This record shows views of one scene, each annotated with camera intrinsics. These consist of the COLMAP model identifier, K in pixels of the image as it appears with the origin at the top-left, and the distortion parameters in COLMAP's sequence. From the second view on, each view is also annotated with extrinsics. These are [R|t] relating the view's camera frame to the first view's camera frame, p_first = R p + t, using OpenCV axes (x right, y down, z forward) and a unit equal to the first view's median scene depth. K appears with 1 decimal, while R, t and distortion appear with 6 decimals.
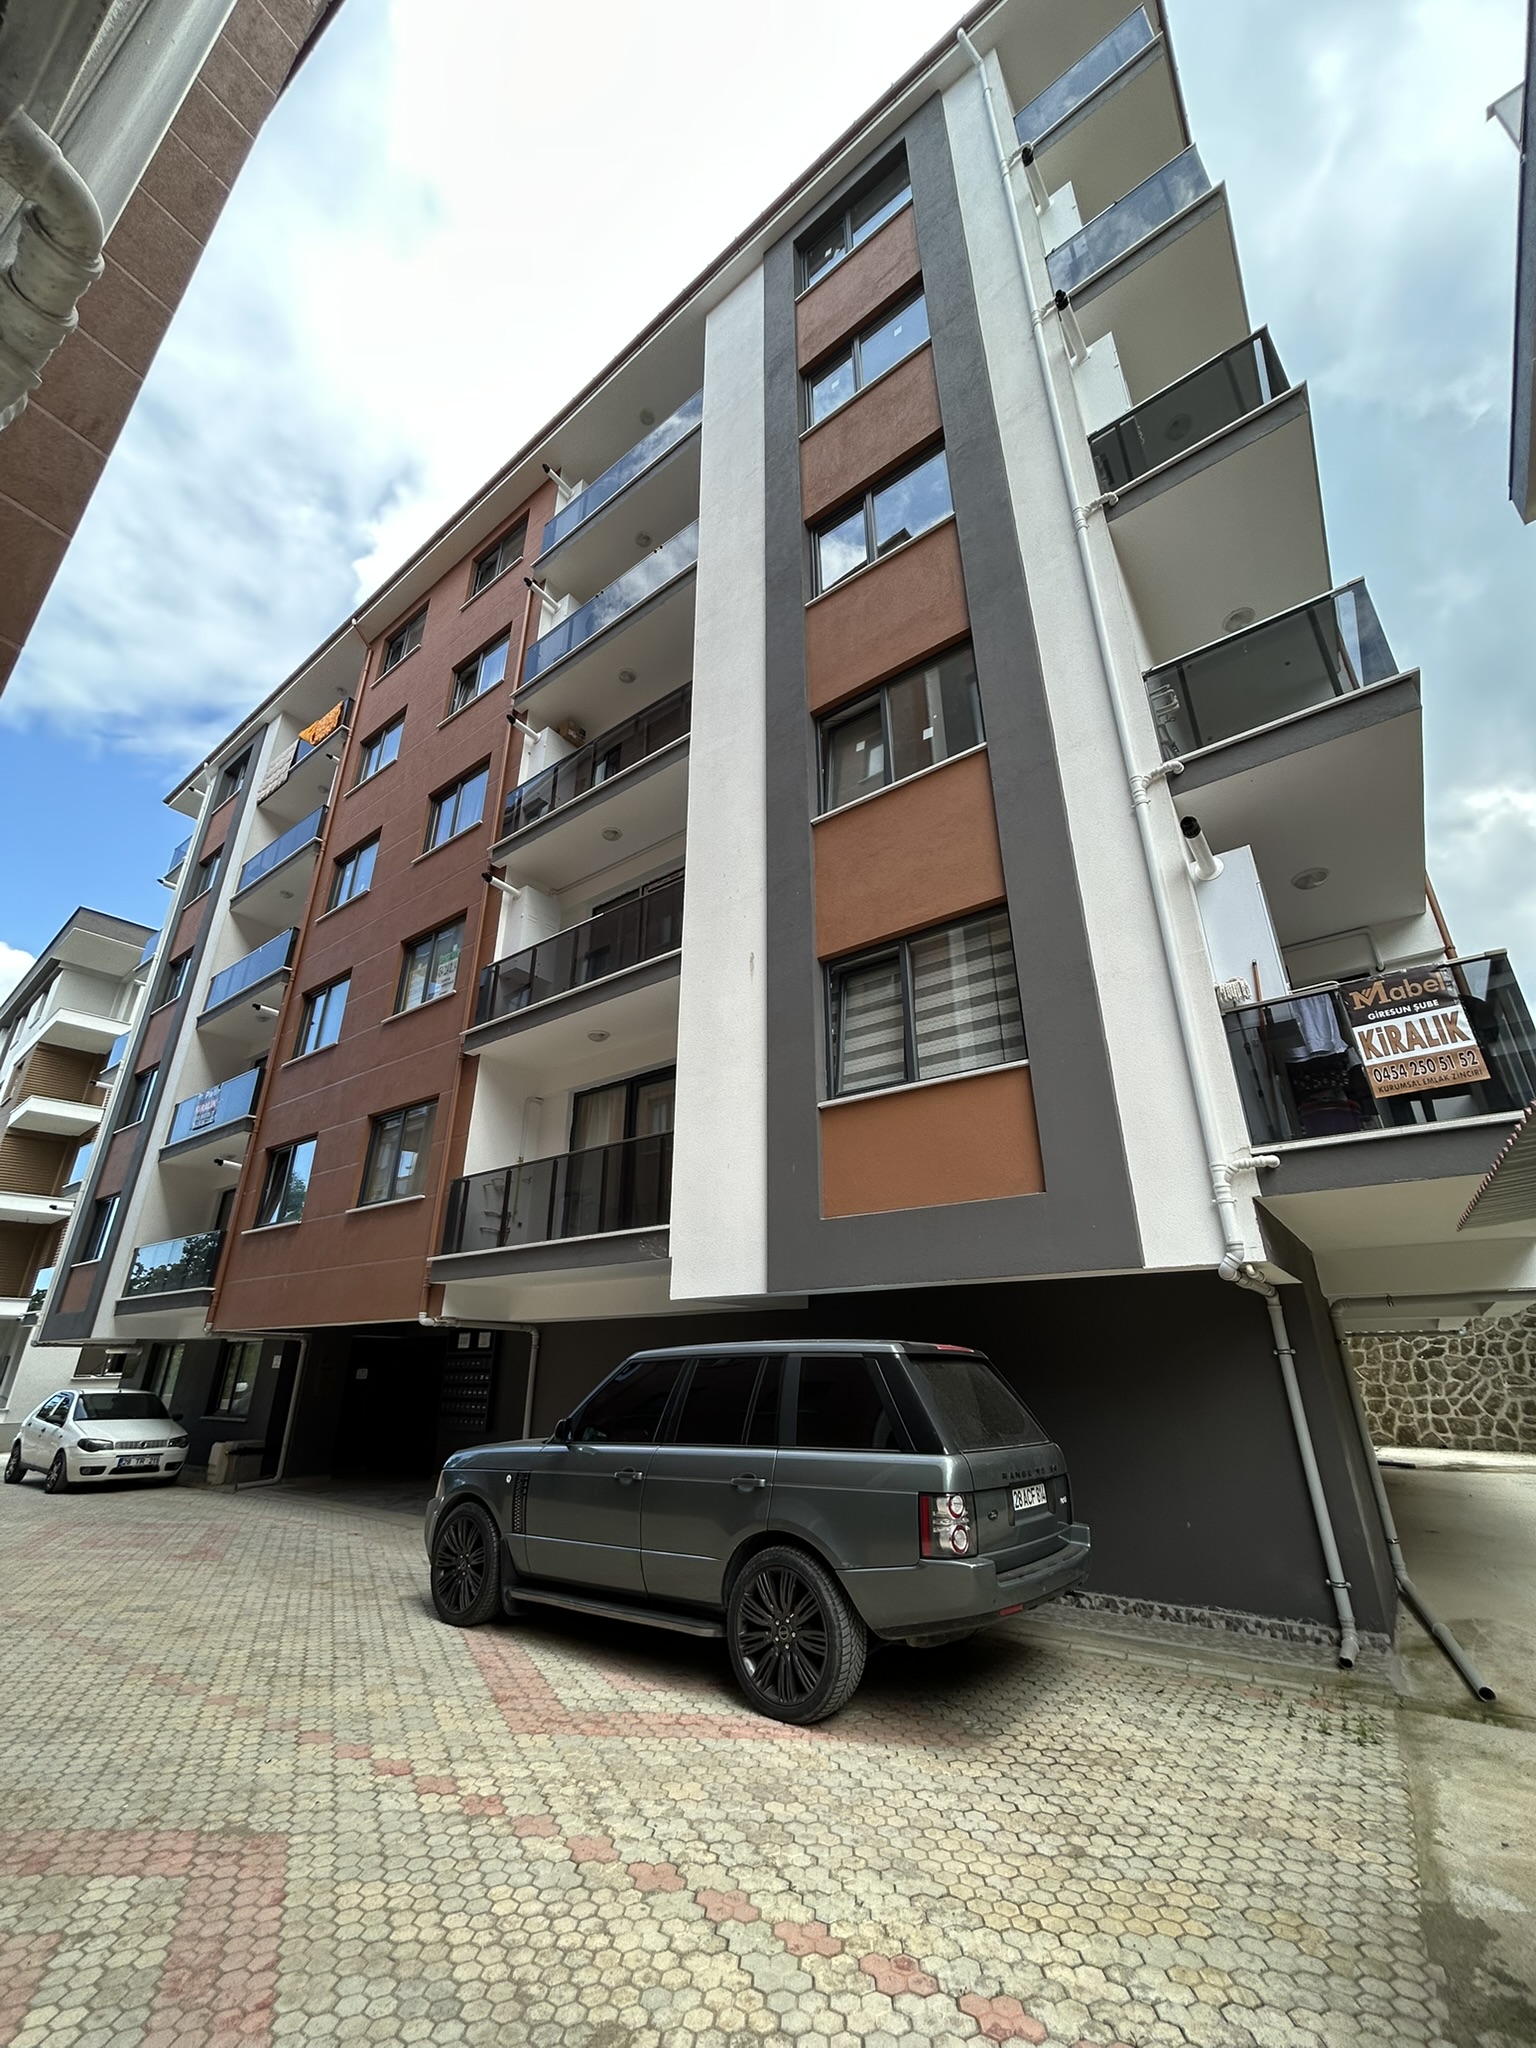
lens RADIAL K [[819.4, 0, 769.1], [0, 819.4, 1025.6], [0, 0, 1]] dist [-0.001250, 0.000384]
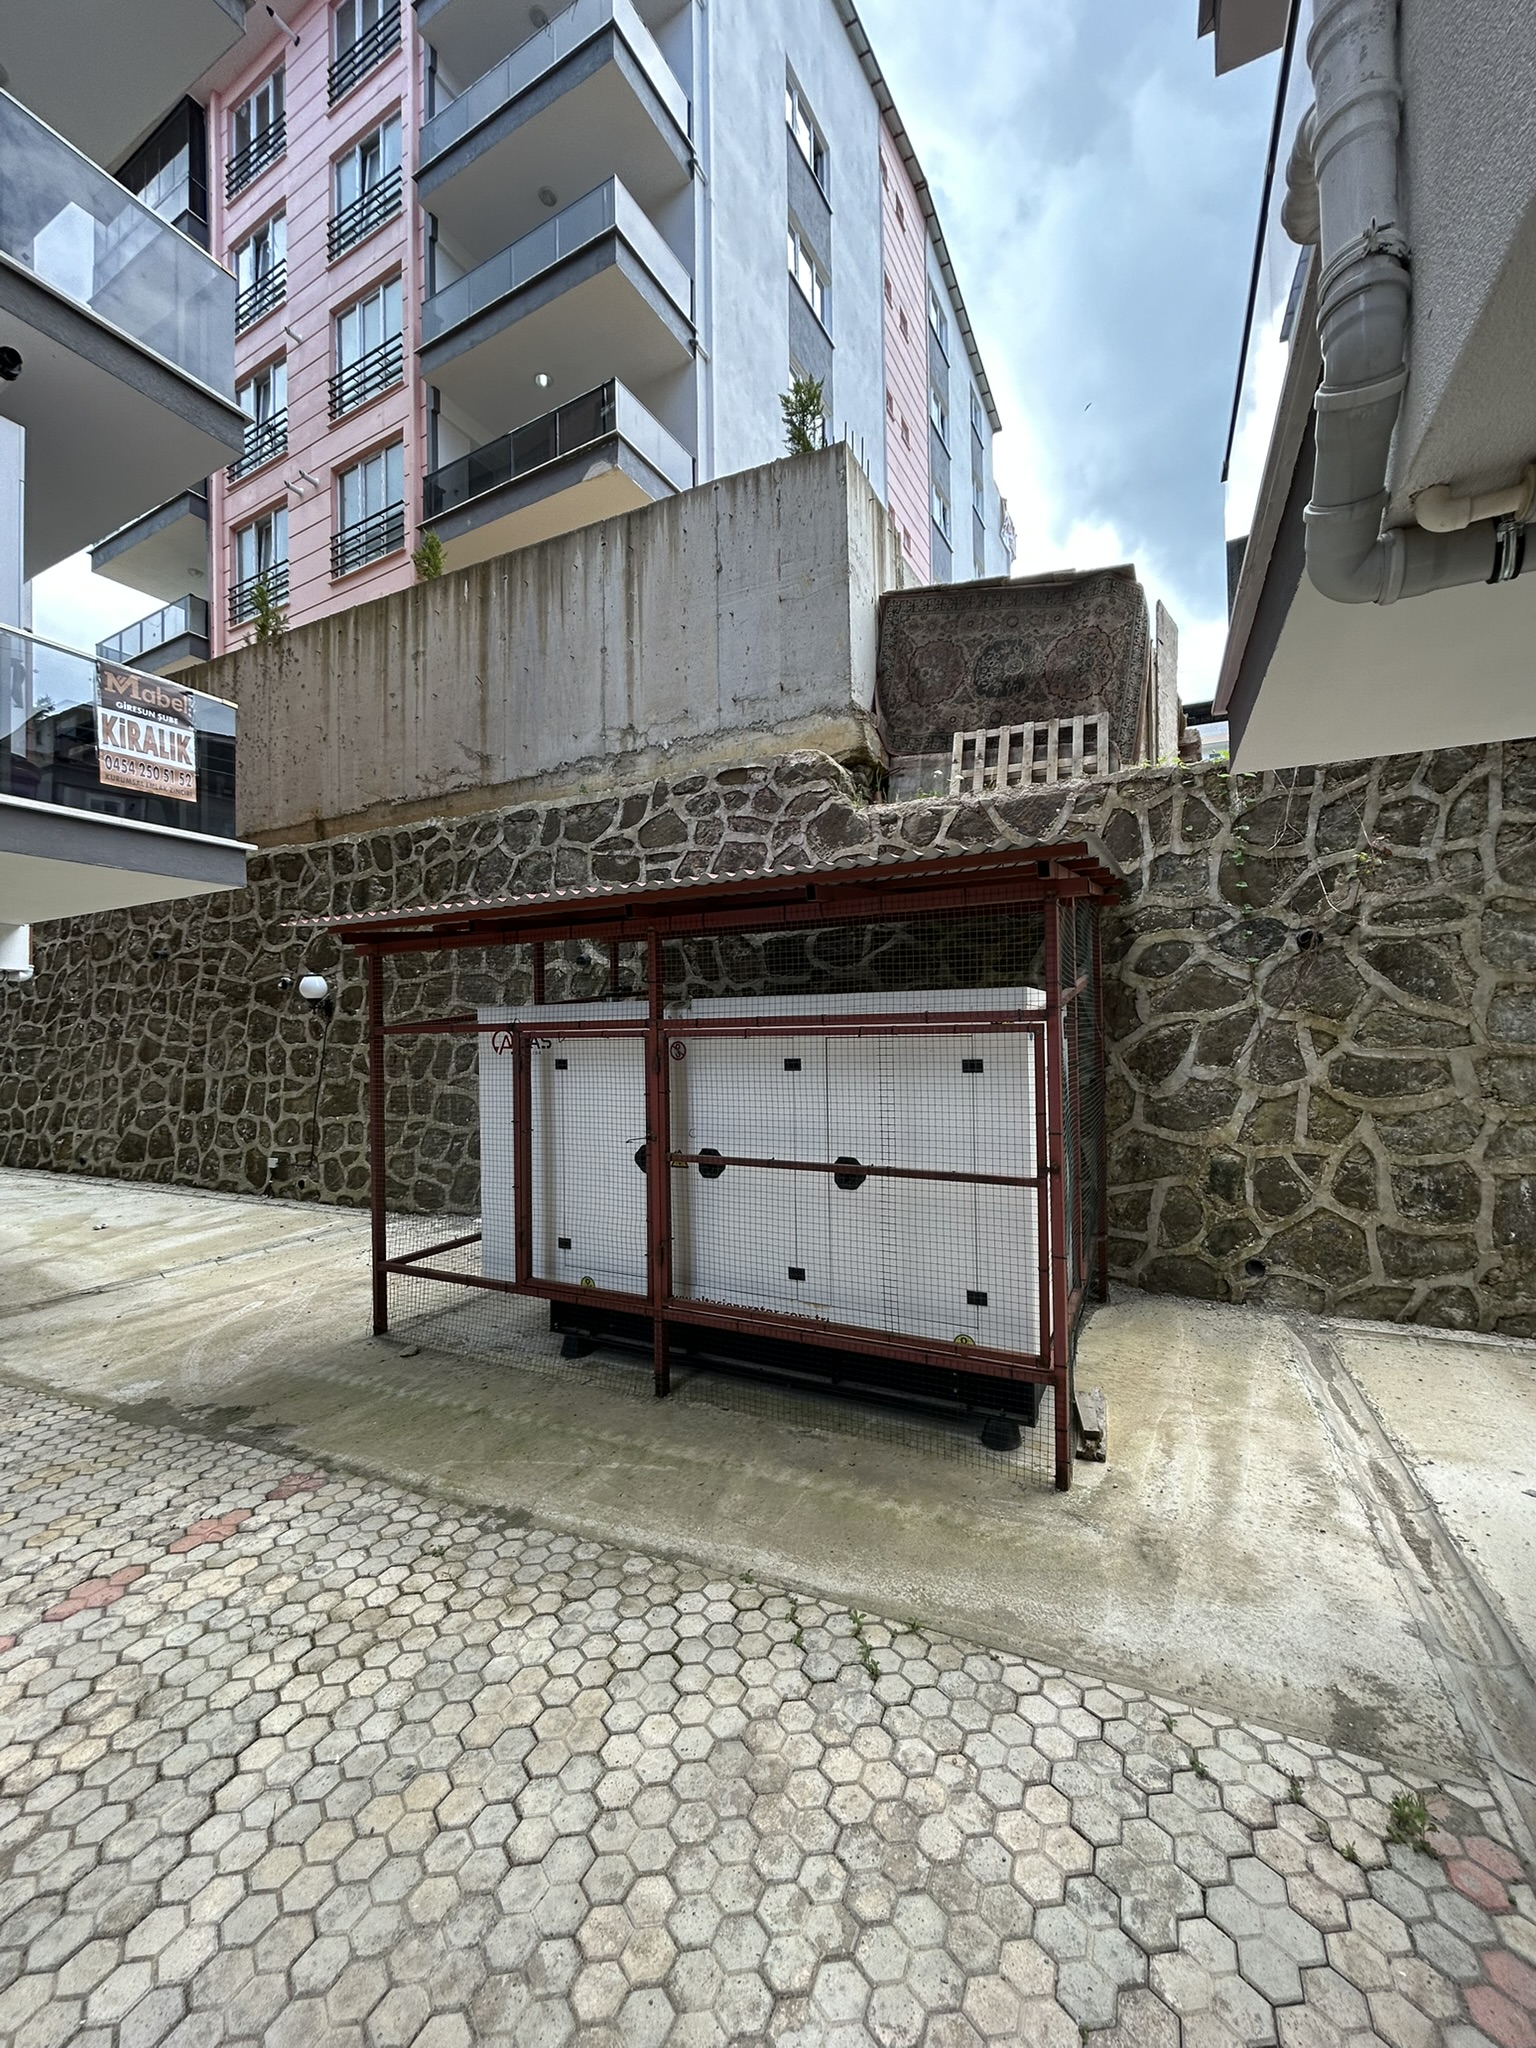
lens RADIAL K [[819.4, 0, 769.1], [0, 819.4, 1025.6], [0, 0, 1]] dist [-0.001250, 0.000384]
pose [[-0.161650, 0.021828, 0.986607, -0.397945], [-0.363310, 0.928222, -0.080063, 0.156229], [-0.917537, -0.371387, -0.142116, 0.295444]]
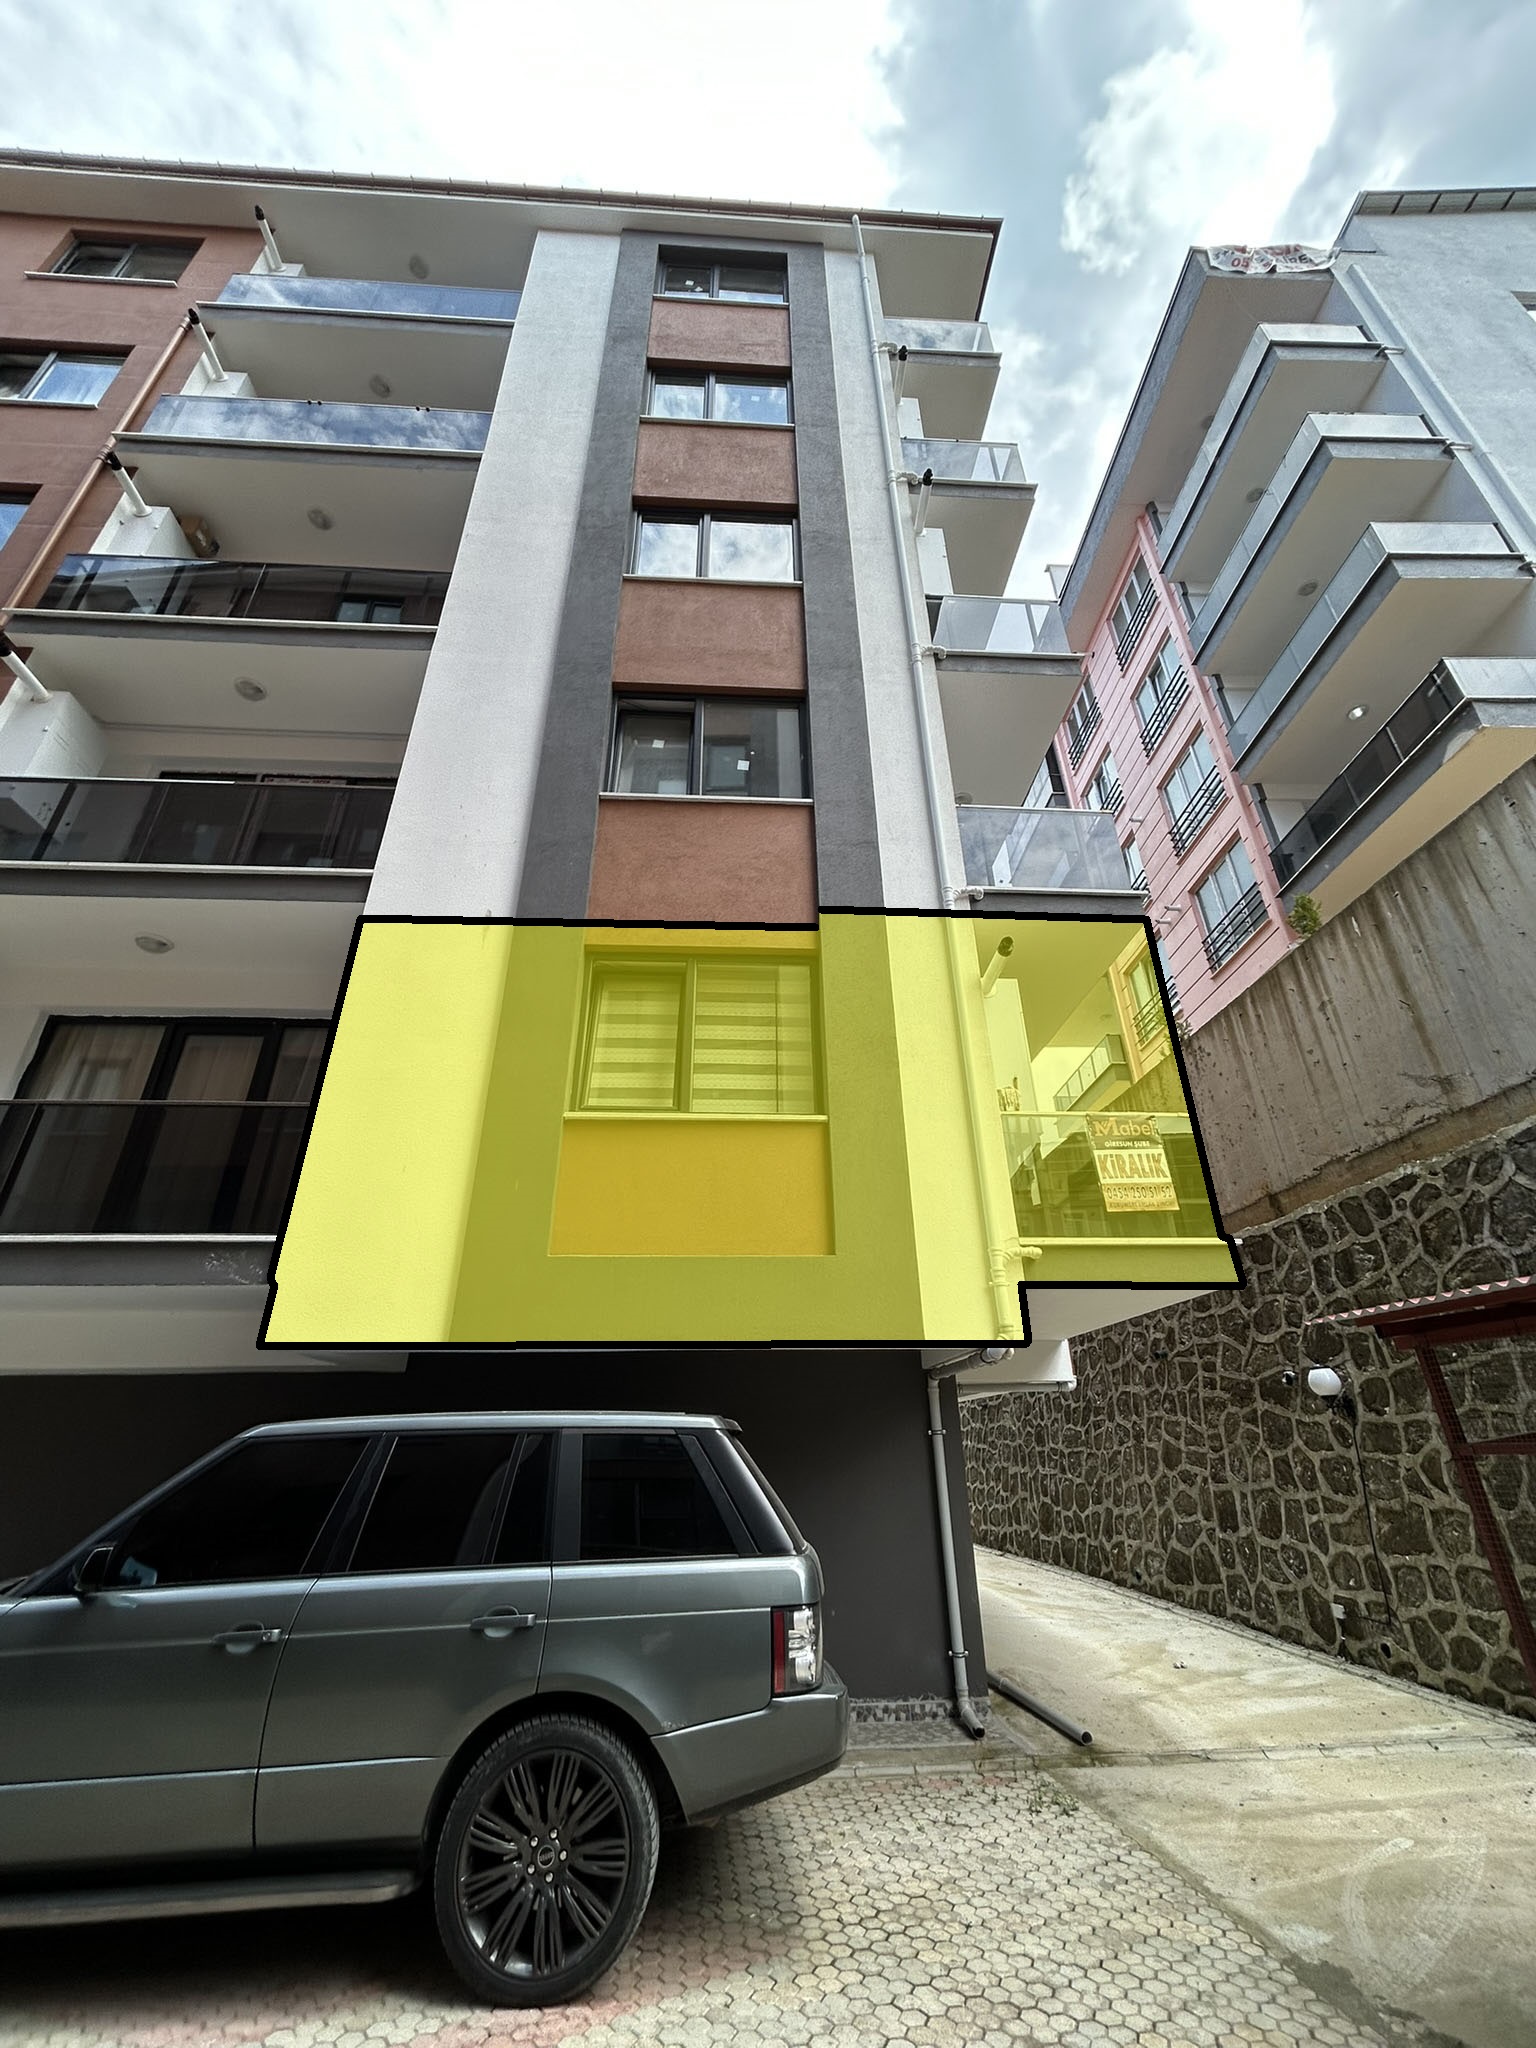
lens RADIAL K [[820.3, 0, 770.1], [0, 820.3, 1027.1], [0, 0, 1]] dist [-0.000957, 0.000352]
pose [[0.766116, 0.289085, 0.574018, -0.427753], [-0.238525, 0.957235, -0.163731, 0.153380], [-0.596802, -0.011480, 0.802307, 0.354102]]
